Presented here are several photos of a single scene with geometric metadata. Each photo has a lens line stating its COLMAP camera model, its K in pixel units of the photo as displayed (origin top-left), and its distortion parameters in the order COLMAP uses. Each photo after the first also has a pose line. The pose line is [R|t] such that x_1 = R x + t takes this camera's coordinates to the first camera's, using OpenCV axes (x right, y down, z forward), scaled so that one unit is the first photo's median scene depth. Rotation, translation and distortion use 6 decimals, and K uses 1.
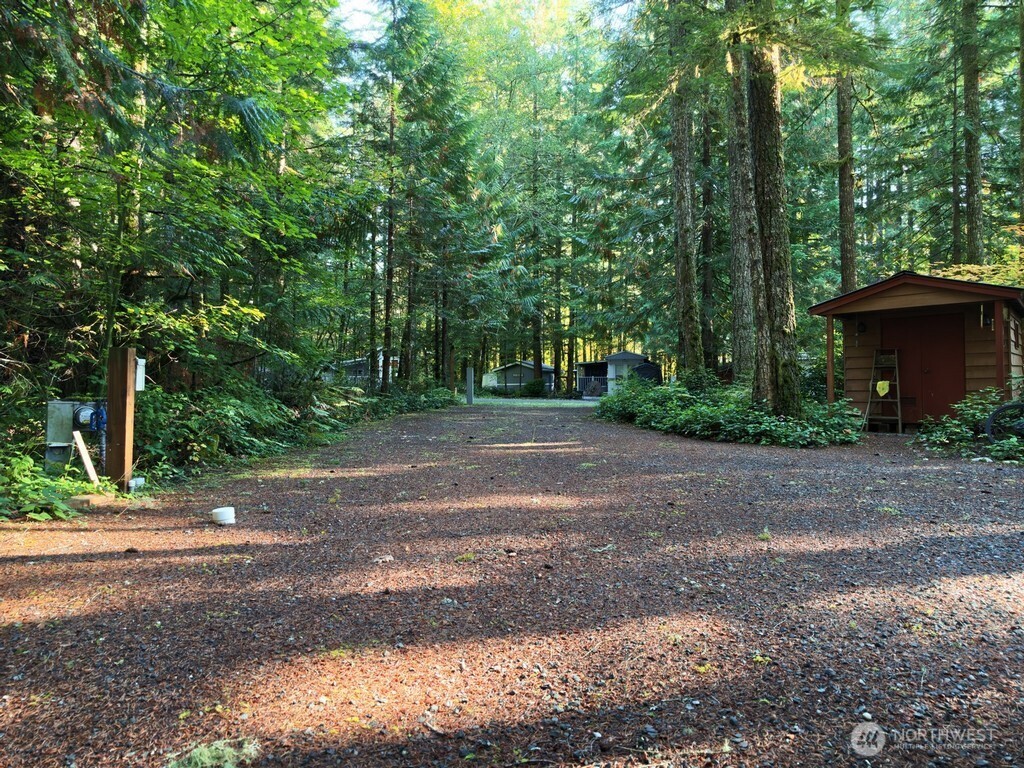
lens RADIAL K [[637.2, 0, 512.0], [0, 637.2, 384.0], [0, 0, 1]] dist [0.037359, -0.072209]
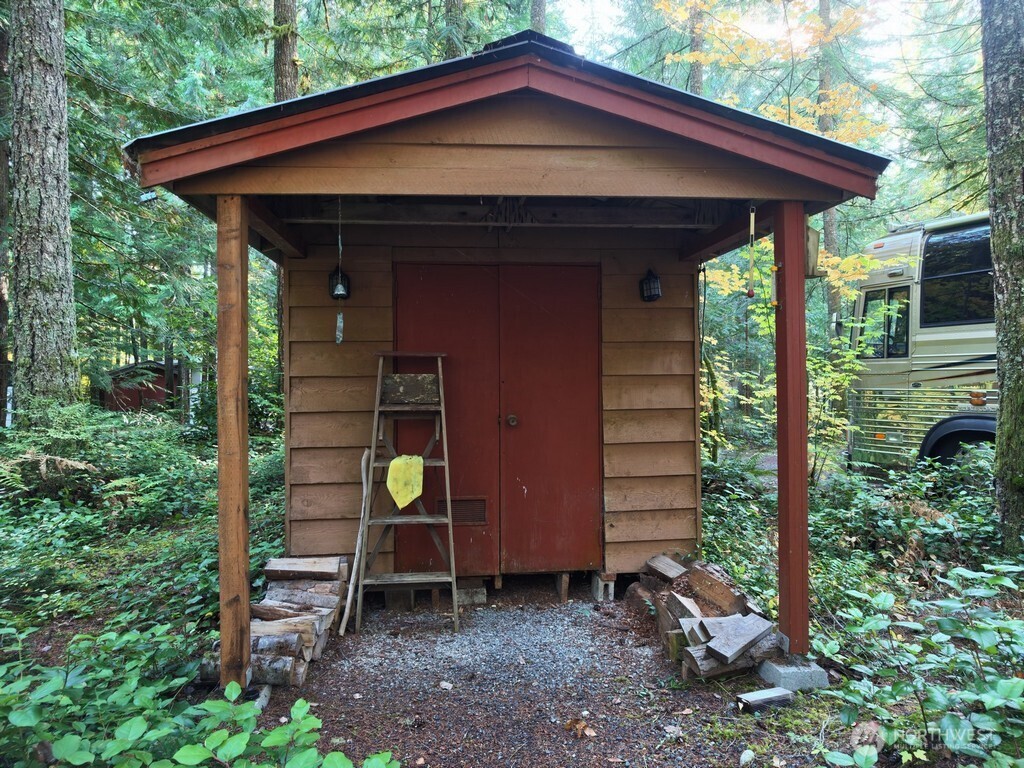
lens RADIAL K [[641.1, 0, 510.3], [0, 641.1, 384.0], [0, 0, 1]] dist [-0.011775, 0.001278]
pose [[0.678596, 0.003637, 0.734503, 0.149458], [-0.002303, 0.999993, -0.002824, -0.015264], [-0.734508, 0.000225, 0.678600, 0.289122]]
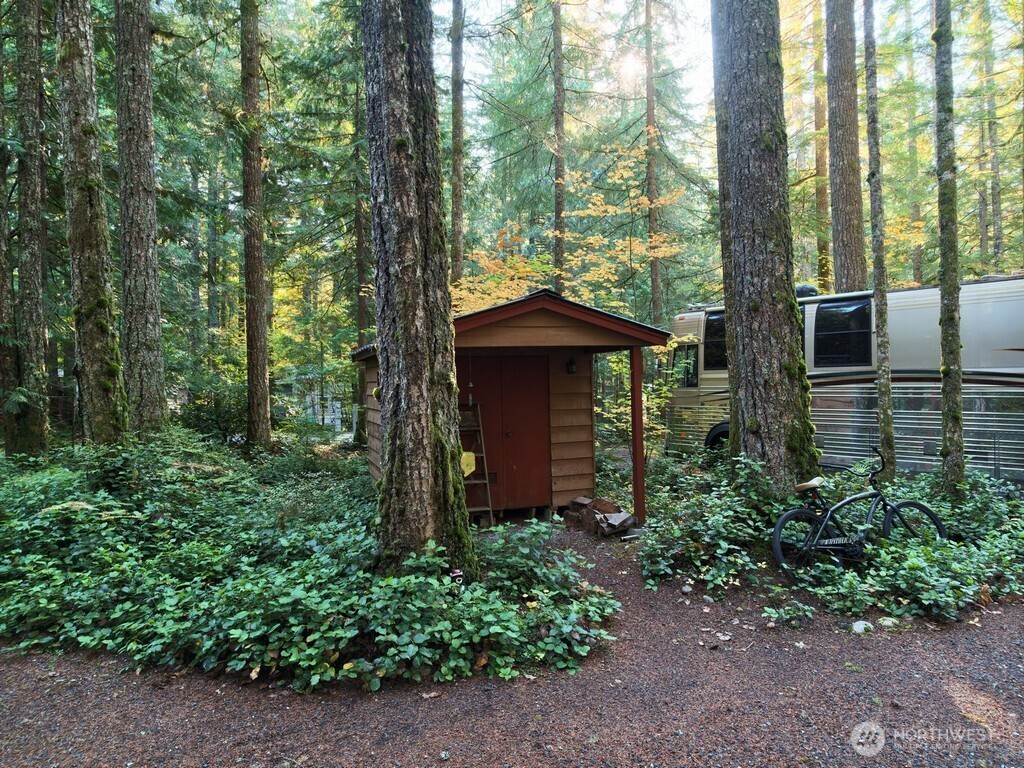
lens RADIAL K [[641.1, 0, 510.3], [0, 641.1, 384.0], [0, 0, 1]] dist [-0.011775, 0.001278]
pose [[0.488677, 0.003061, 0.872459, 0.014201], [0.009380, 0.999918, -0.008762, -0.026351], [-0.872414, 0.012465, 0.488608, 0.246888]]
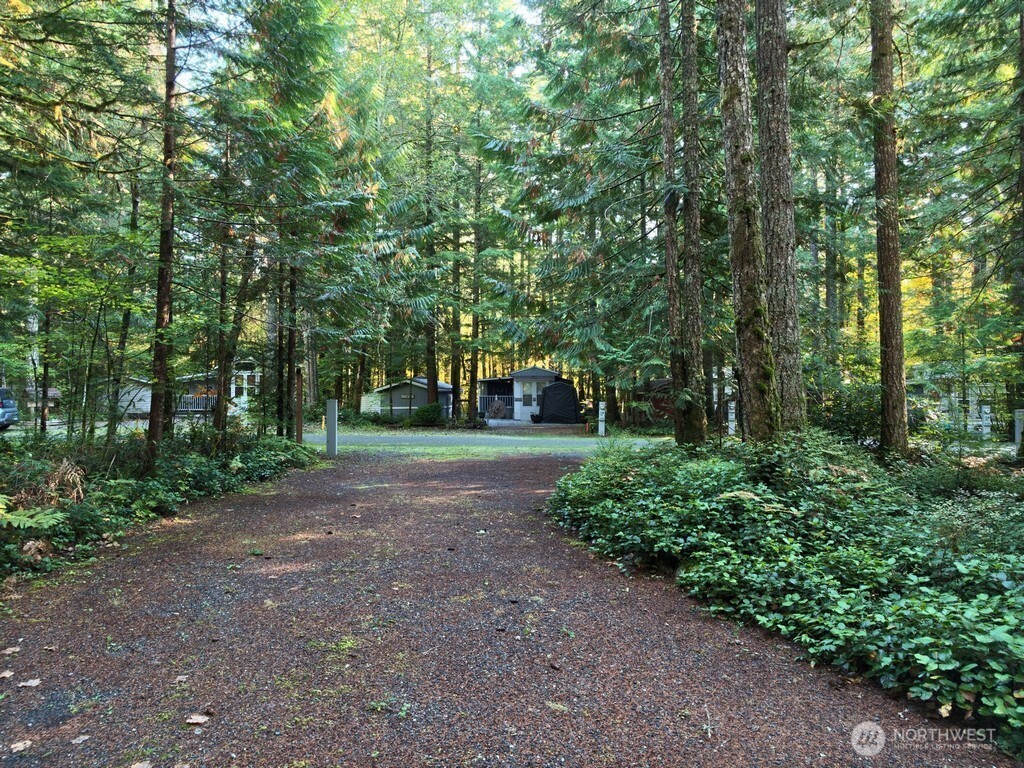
lens RADIAL K [[641.1, 0, 510.3], [0, 641.1, 384.0], [0, 0, 1]] dist [-0.011775, 0.001278]
pose [[0.986201, 0.002539, 0.165535, 0.005198], [-0.000442, 0.999919, -0.012703, -0.027272], [-0.165554, 0.012455, 0.986122, 0.253510]]
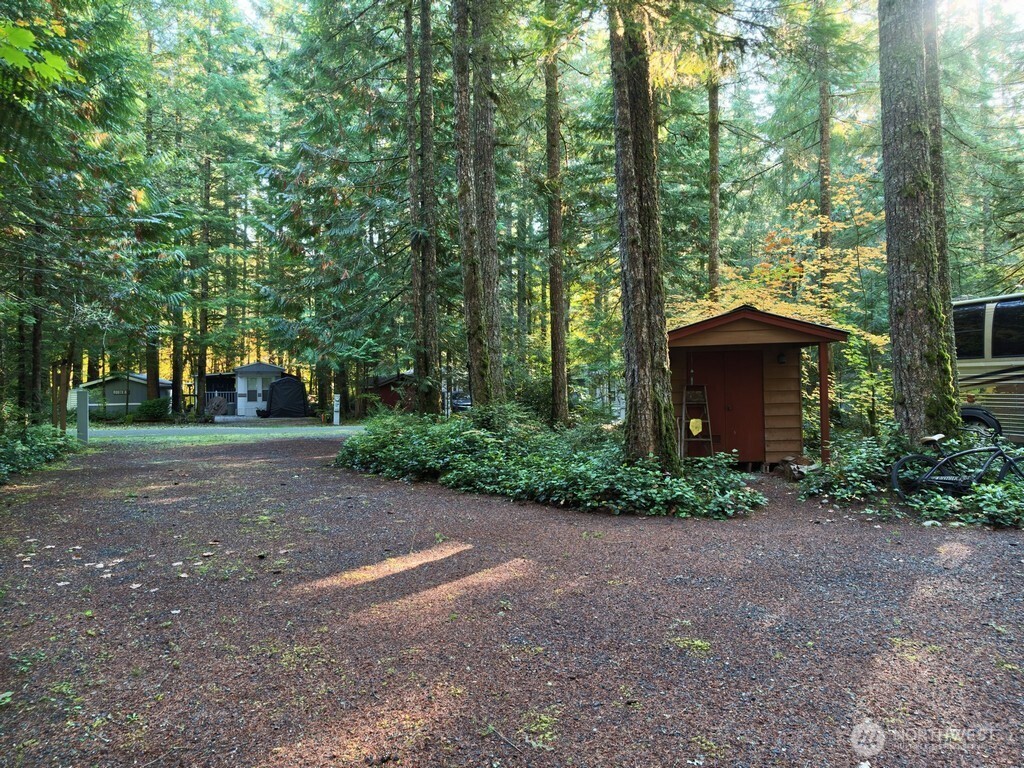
lens RADIAL K [[637.2, 0, 512.0], [0, 637.2, 384.0], [0, 0, 1]] dist [0.037359, -0.072209]
pose [[0.816832, -0.000258, 0.576875, -0.069886], [0.006737, 0.999936, -0.009092, -0.019102], [-0.576836, 0.011313, 0.816782, 0.148373]]
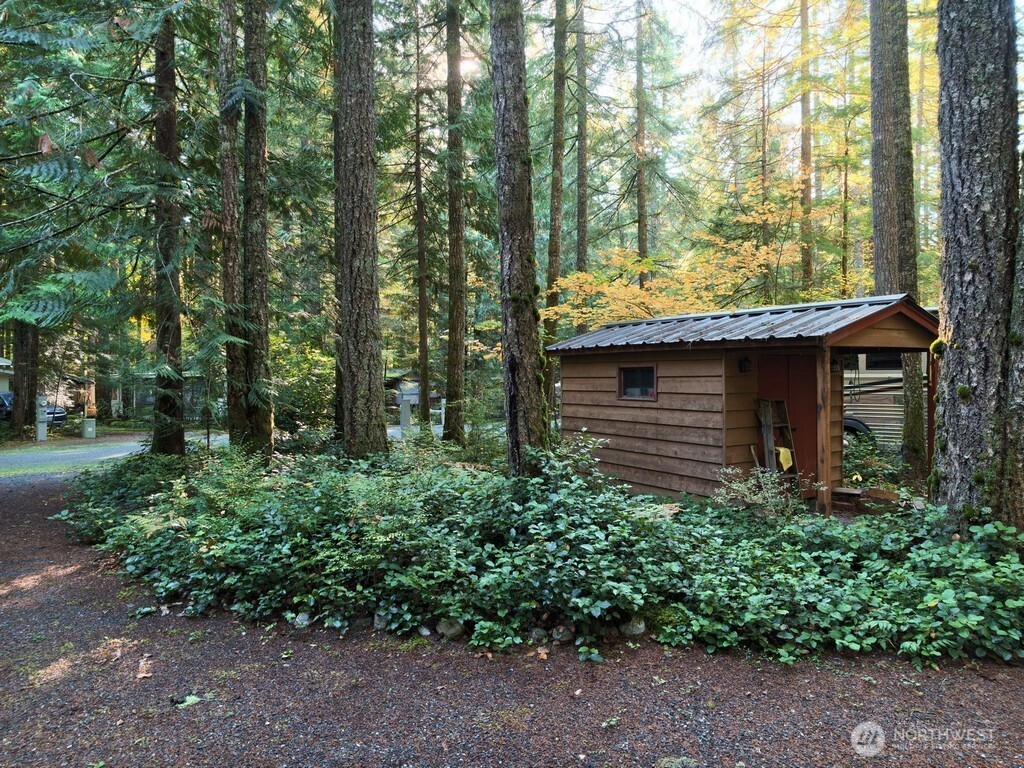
lens RADIAL K [[641.1, 0, 510.3], [0, 641.1, 384.0], [0, 0, 1]] dist [-0.011775, 0.001278]
pose [[0.270313, -0.001274, 0.962772, -0.056699], [0.001139, 0.999999, 0.001004, -0.027637], [-0.962772, 0.000825, 0.270315, 0.420670]]
